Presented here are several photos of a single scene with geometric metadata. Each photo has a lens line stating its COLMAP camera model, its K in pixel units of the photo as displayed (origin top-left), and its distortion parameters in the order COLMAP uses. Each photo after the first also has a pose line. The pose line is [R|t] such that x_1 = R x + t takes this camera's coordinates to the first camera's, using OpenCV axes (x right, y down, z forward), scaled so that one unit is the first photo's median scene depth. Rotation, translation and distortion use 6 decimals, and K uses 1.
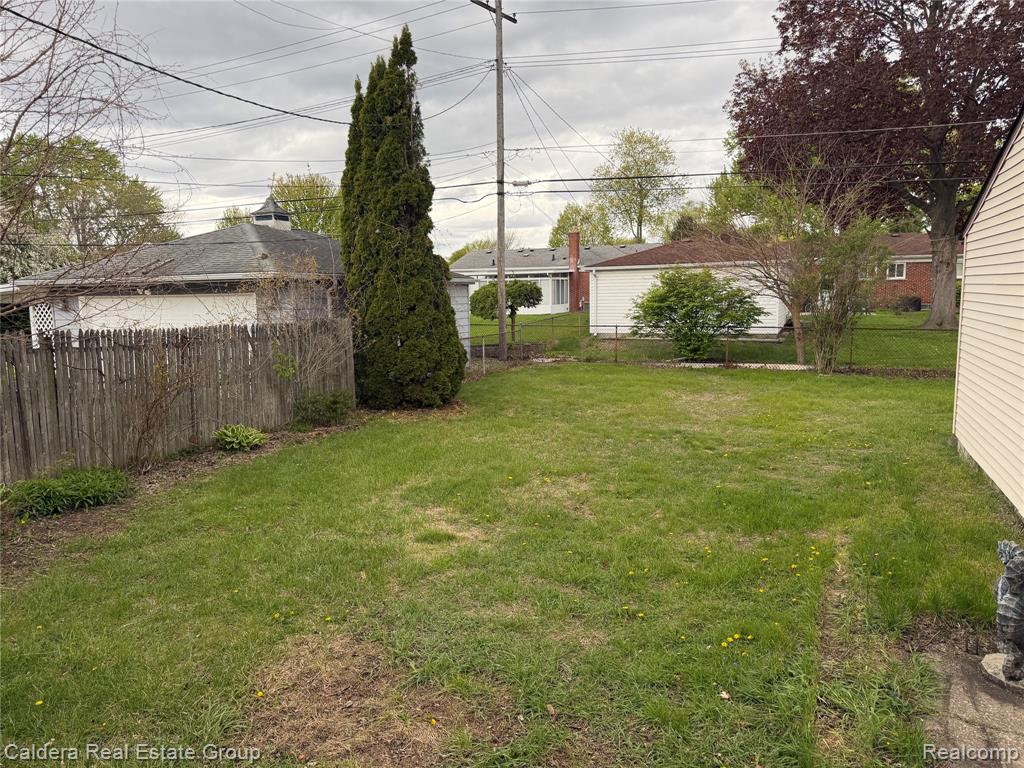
lens RADIAL K [[725.7, 0, 514.3], [0, 725.7, 382.9], [0, 0, 1]] dist [0.002480, 0.000176]
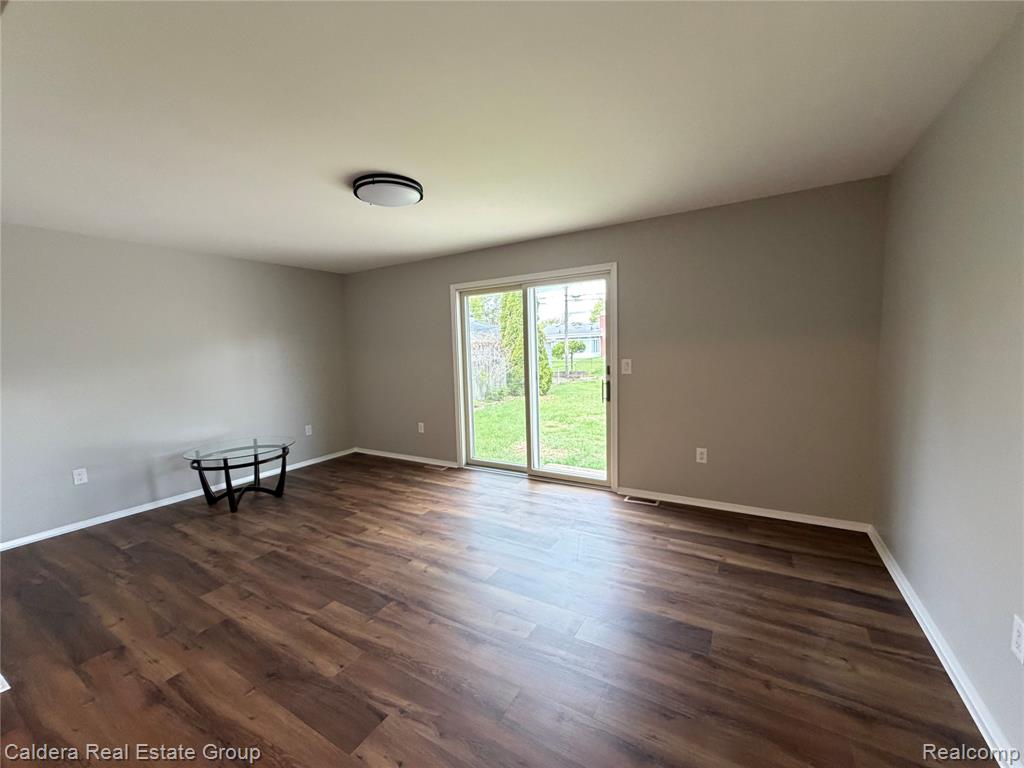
lens RADIAL K [[408.2, 0, 508.5], [0, 408.2, 386.7], [0, 0, 1]] dist [-0.004470, 0.000506]
pose [[0.988938, -0.004553, -0.148257, -0.008874], [0.000290, 0.999586, -0.028762, 0.025432], [0.148326, 0.028400, 0.988531, -0.189727]]
